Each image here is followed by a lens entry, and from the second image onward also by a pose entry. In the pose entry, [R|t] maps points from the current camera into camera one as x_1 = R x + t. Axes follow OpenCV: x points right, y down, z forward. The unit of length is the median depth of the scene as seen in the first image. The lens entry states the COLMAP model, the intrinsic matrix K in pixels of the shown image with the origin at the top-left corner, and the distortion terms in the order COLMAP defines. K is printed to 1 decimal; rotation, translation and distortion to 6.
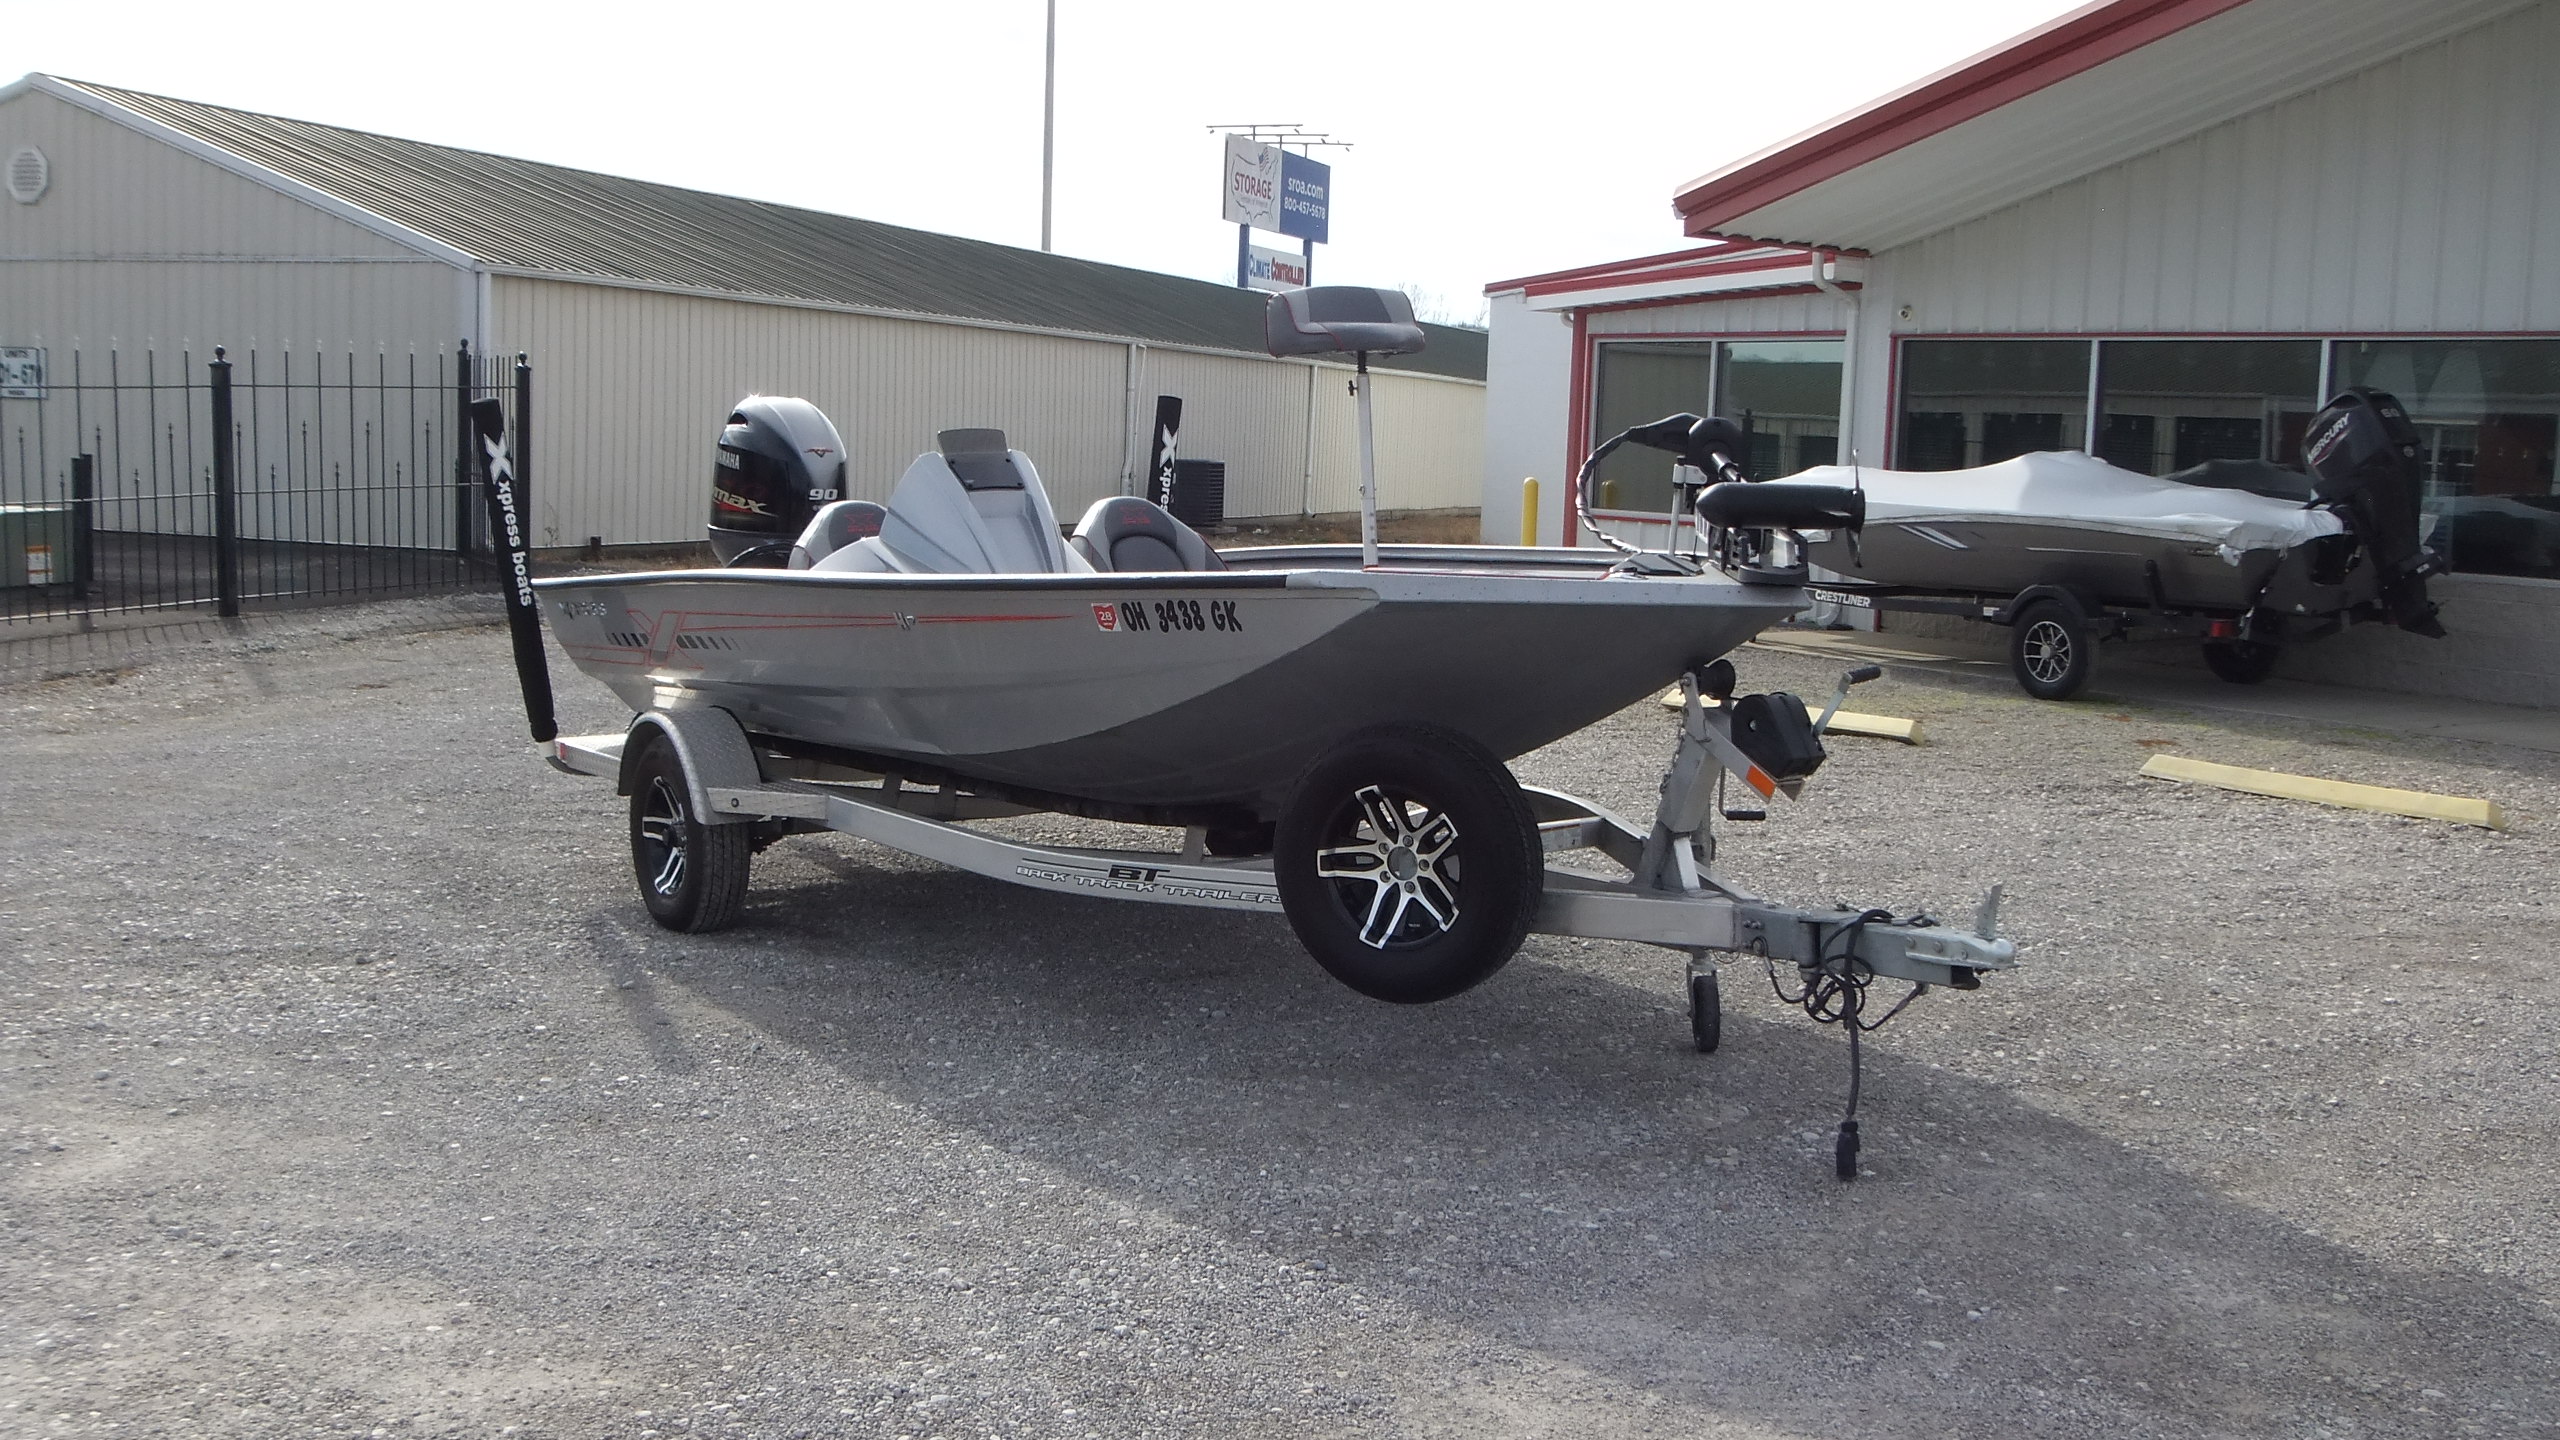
lens RADIAL K [[2646.6, 0, 1274.5], [0, 2646.6, 732.0], [0, 0, 1]] dist [-0.063098, 0.000000]
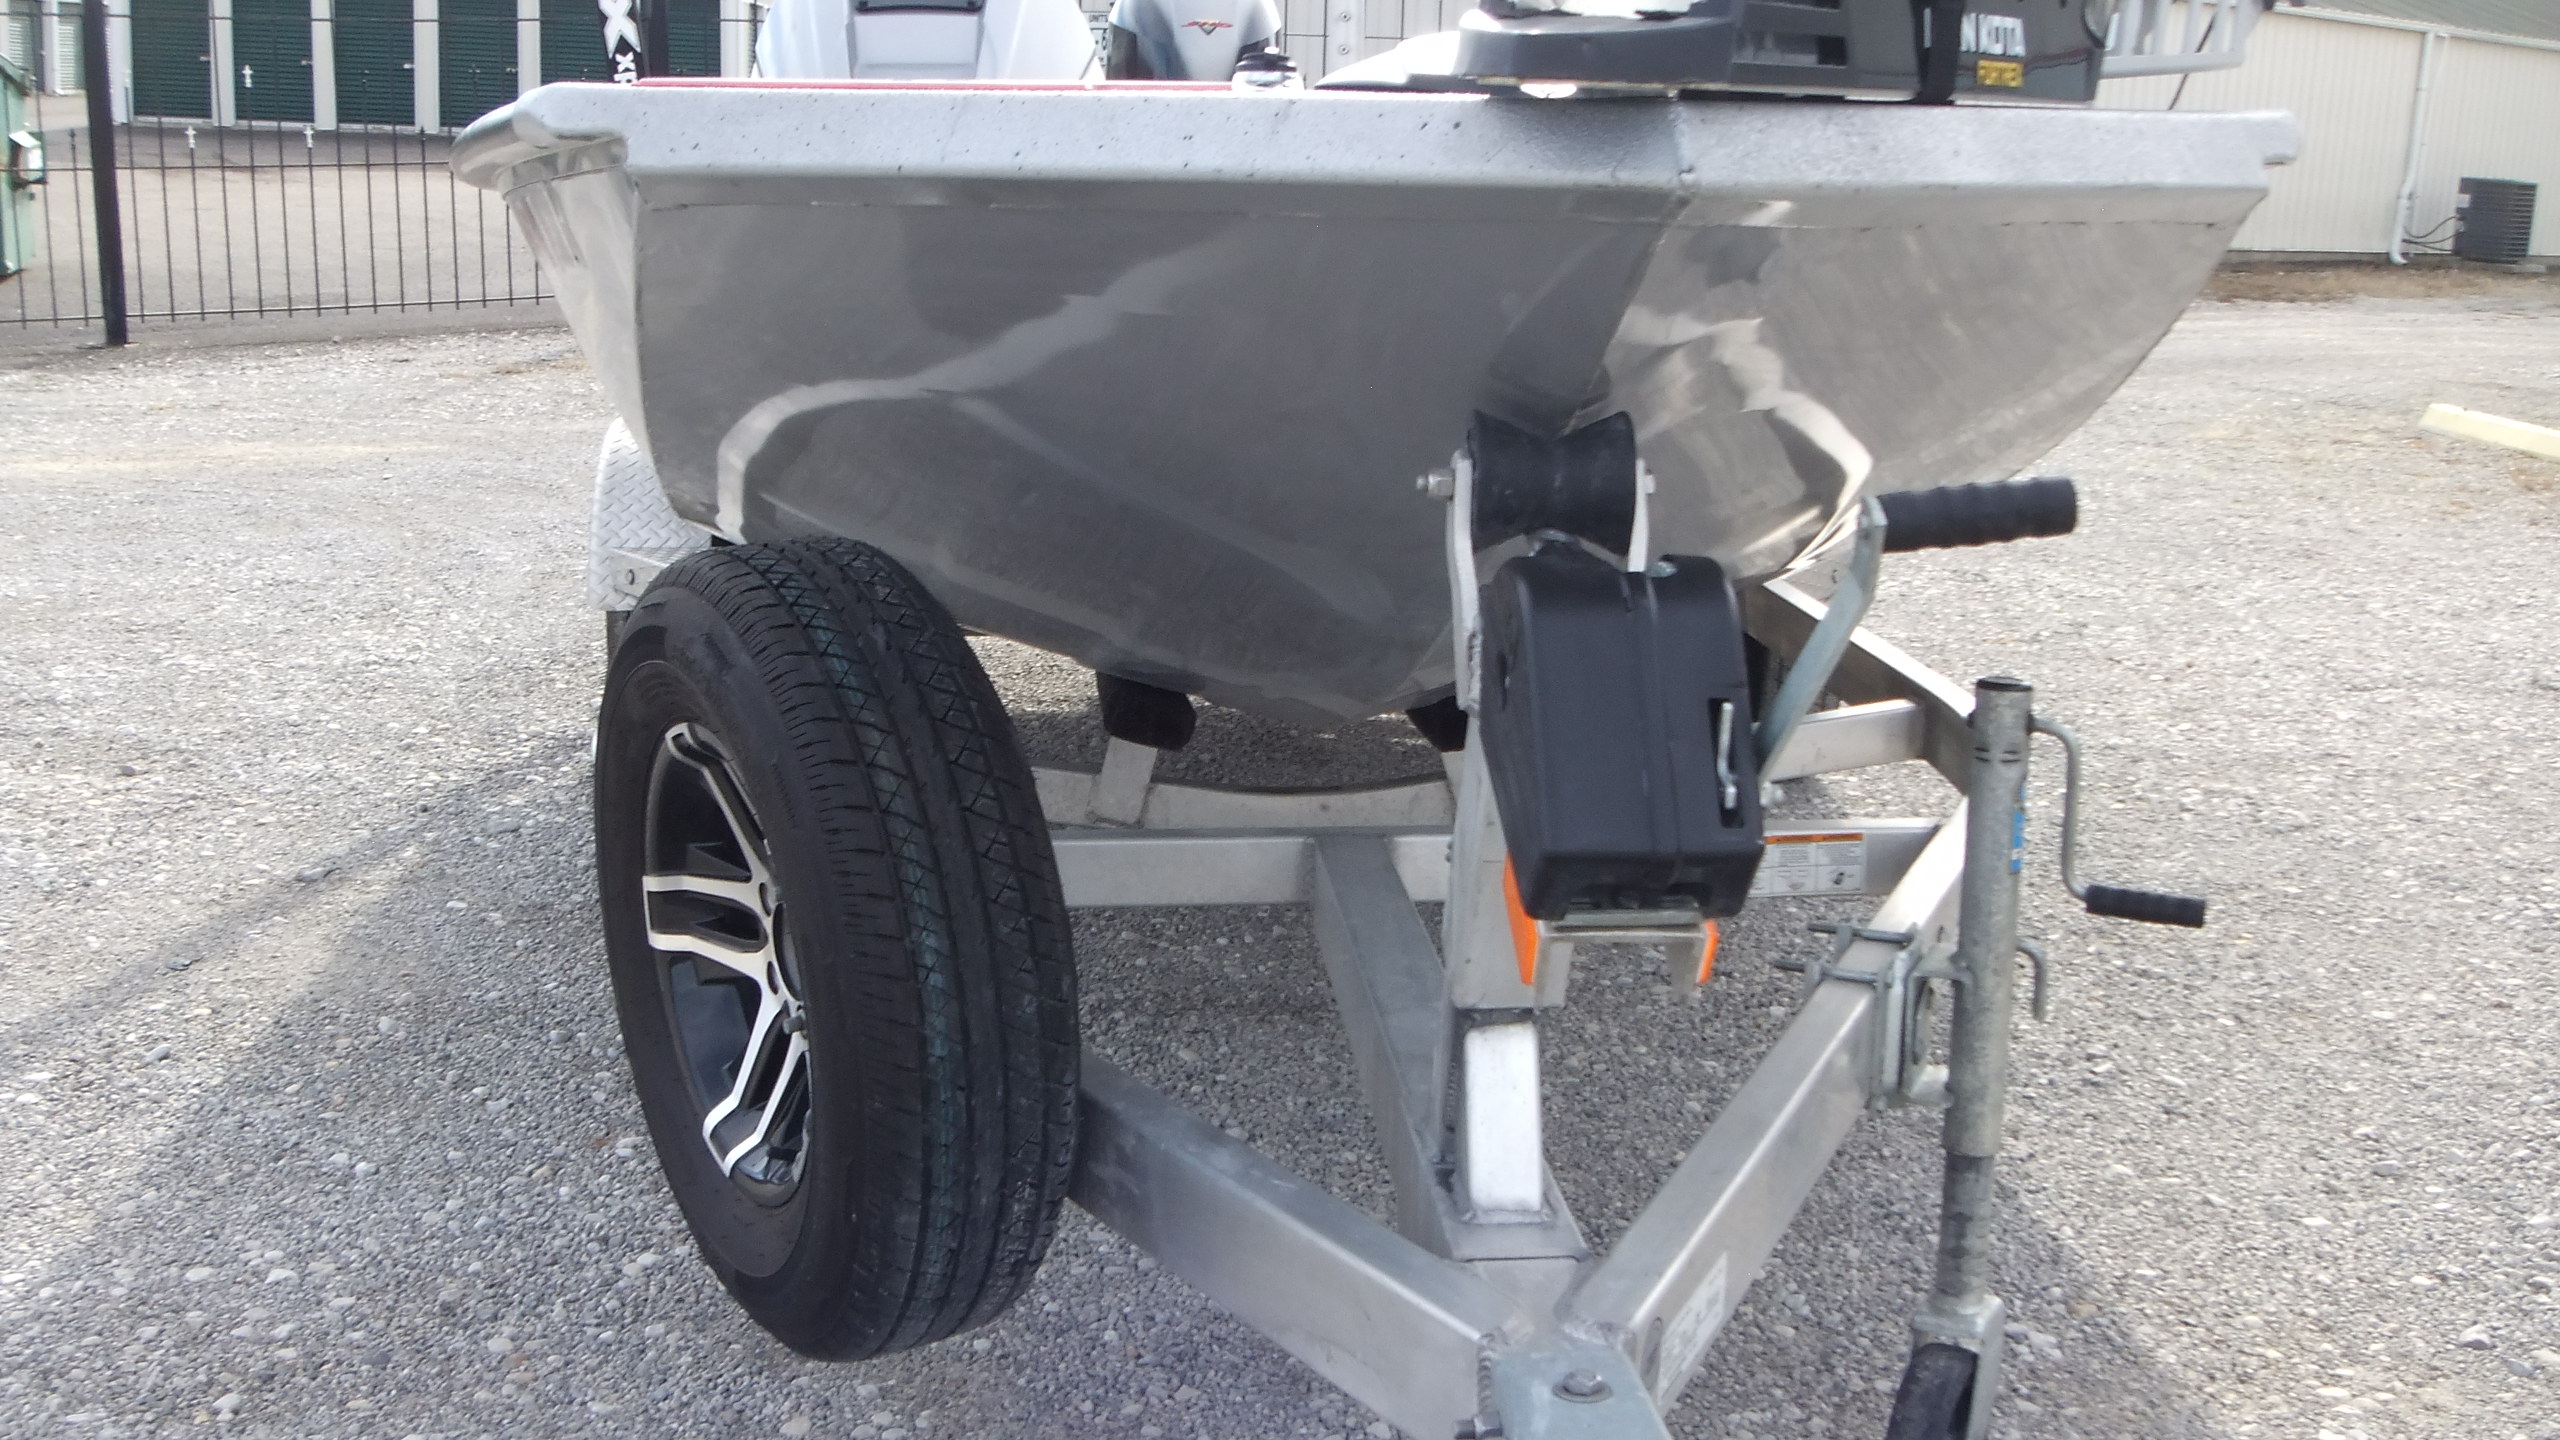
lens RADIAL K [[2646.6, 0, 1277.0], [0, 2646.6, 715.2], [0, 0, 1]] dist [-0.063098, 0.000000]
pose [[0.871204, 0.116415, -0.476918, 0.180014], [-0.070749, 0.991108, 0.112688, -0.016694], [0.485796, -0.064433, 0.871694, 0.494945]]
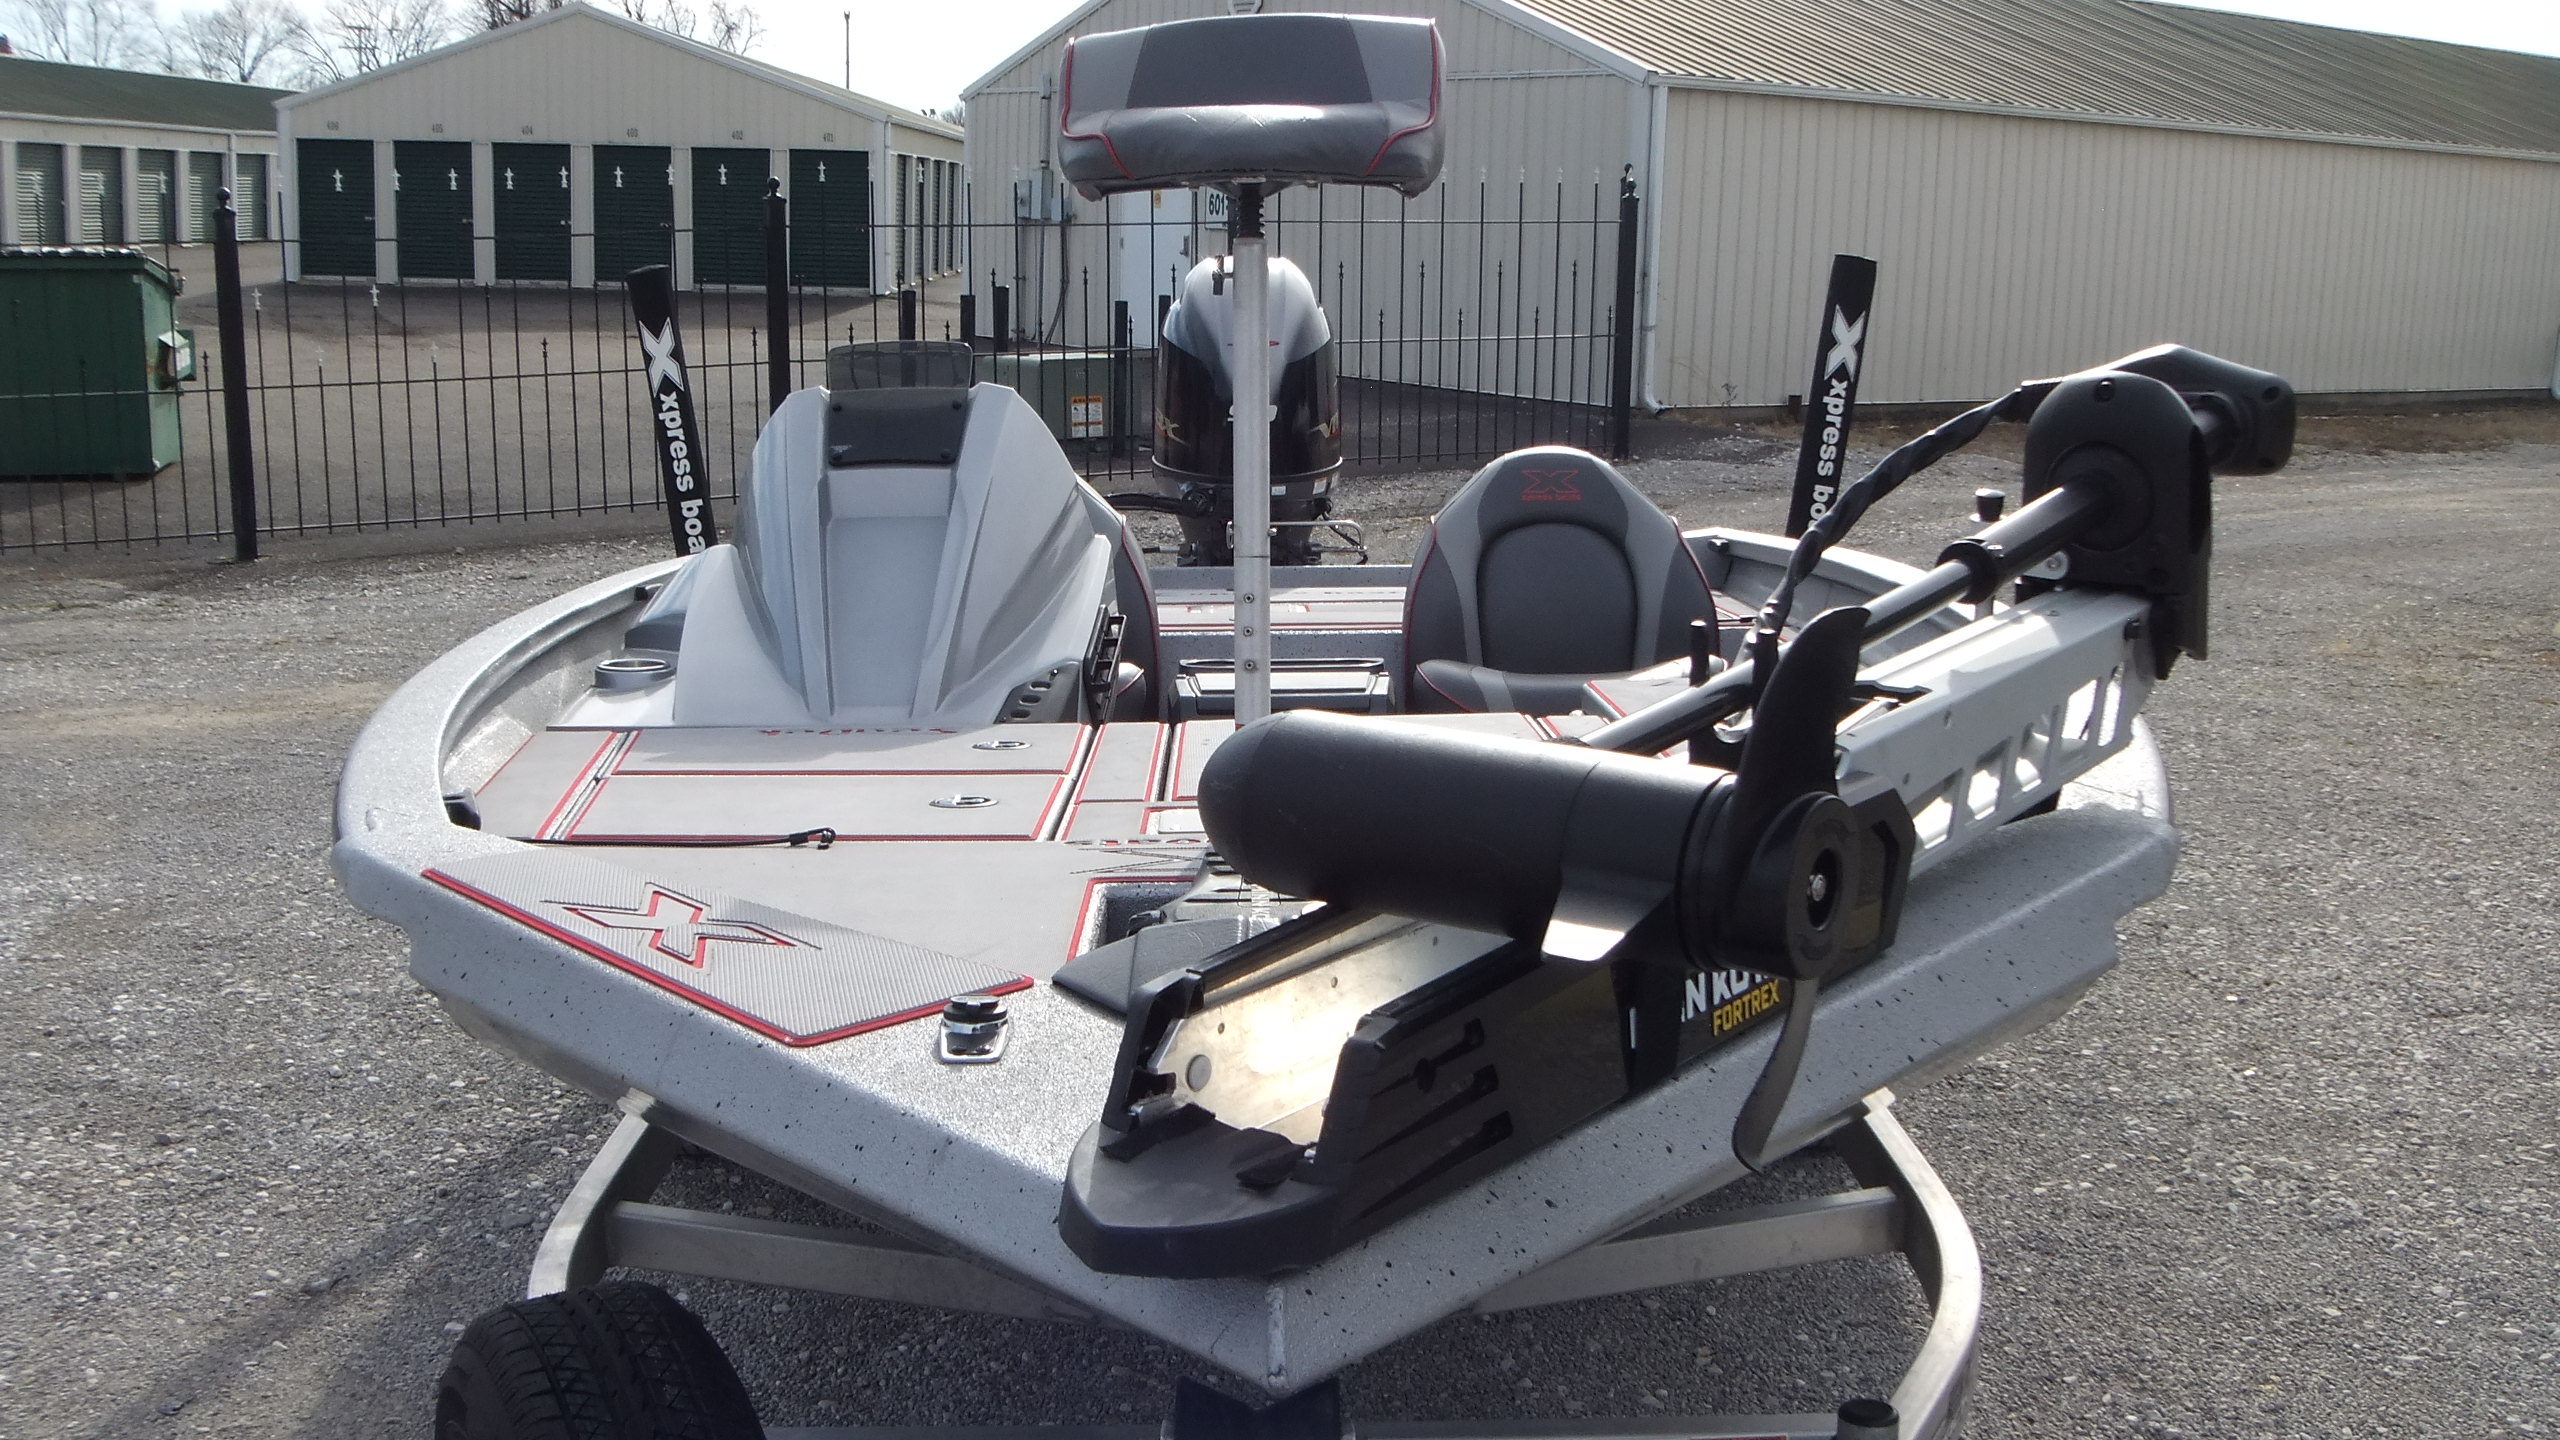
lens RADIAL K [[2646.6, 0, 1272.6], [0, 2646.6, 723.0], [0, 0, 1]] dist [-0.063098, 0.000000]
pose [[0.839687, 0.094633, -0.534763, 0.196764], [-0.061086, 0.994910, 0.080144, -0.074572], [0.539625, -0.034630, 0.841193, 0.518708]]
